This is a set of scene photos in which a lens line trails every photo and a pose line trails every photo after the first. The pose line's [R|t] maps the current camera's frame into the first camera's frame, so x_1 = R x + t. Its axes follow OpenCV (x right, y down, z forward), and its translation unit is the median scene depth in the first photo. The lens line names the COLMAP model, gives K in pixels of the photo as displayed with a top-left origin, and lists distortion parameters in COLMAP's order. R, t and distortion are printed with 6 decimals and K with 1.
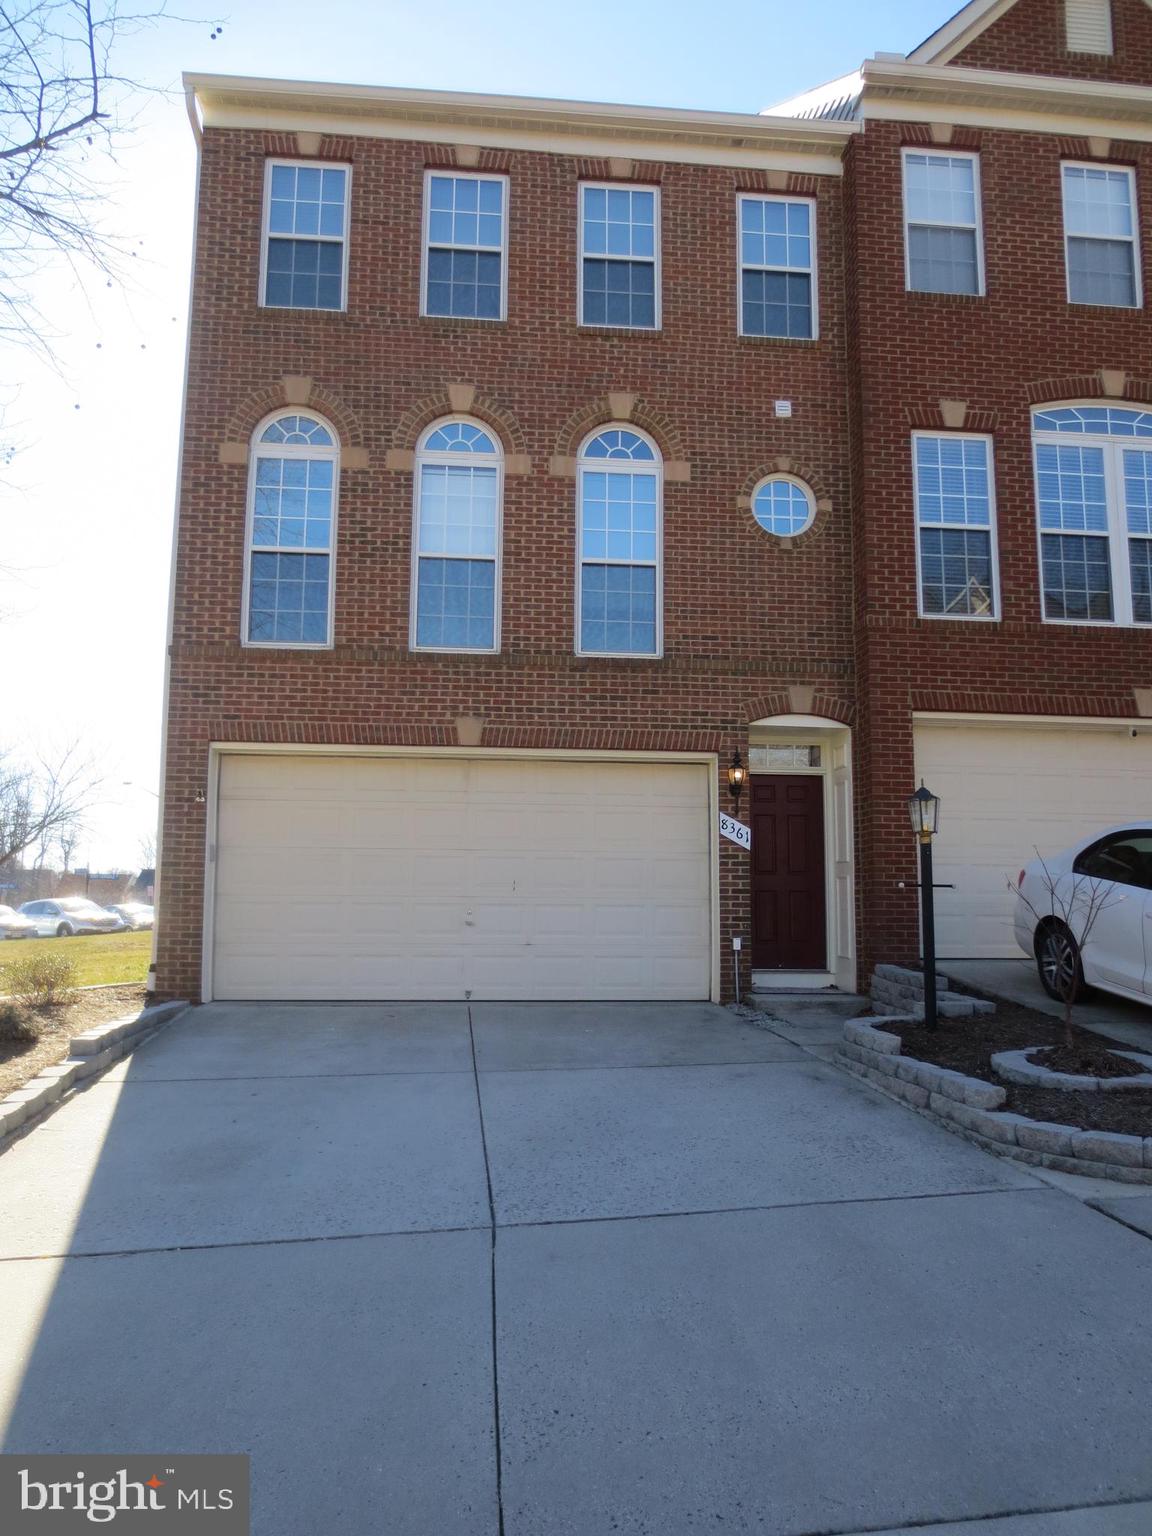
lens RADIAL K [[1089.2, 0, 576.7], [0, 1089.2, 768.3], [0, 0, 1]] dist [-0.034863, 0.025986]
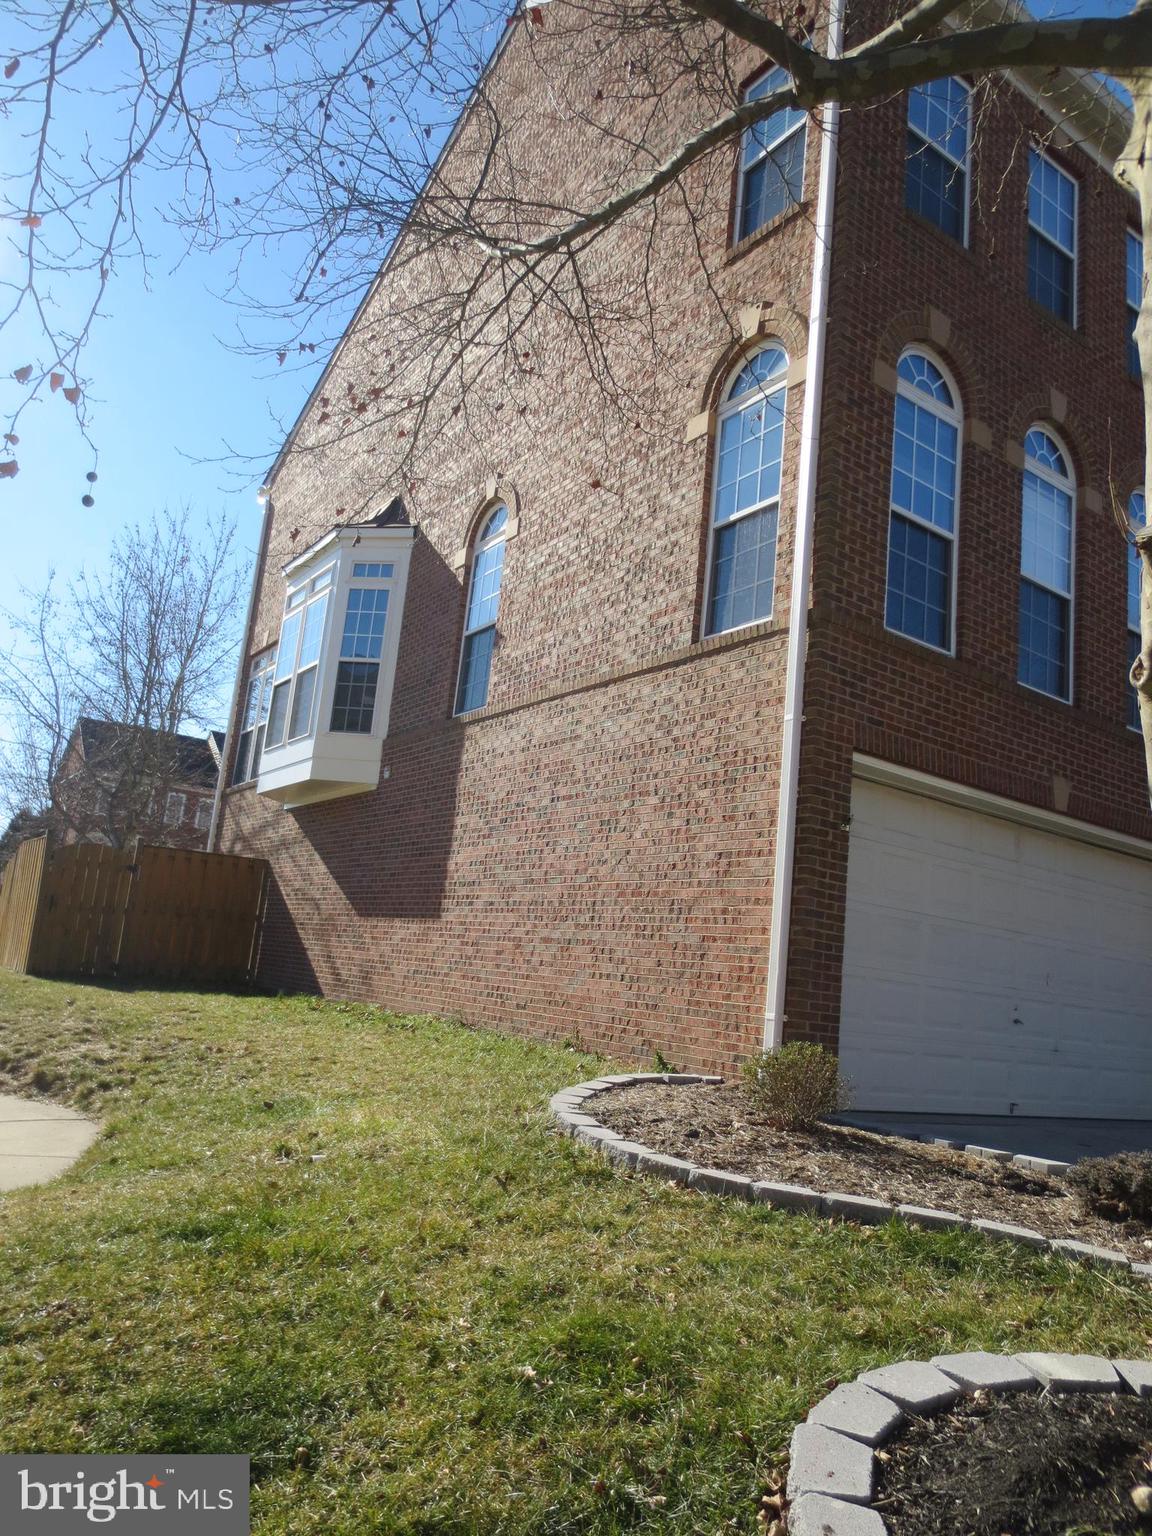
lens RADIAL K [[1089.2, 0, 576.4], [0, 1089.2, 776.1], [0, 0, 1]] dist [-0.034863, 0.025986]
pose [[0.866621, 0.179963, 0.465384, -0.809552], [-0.167646, 0.983490, -0.068129, 0.071100], [-0.469961, -0.018978, 0.882483, 0.431595]]
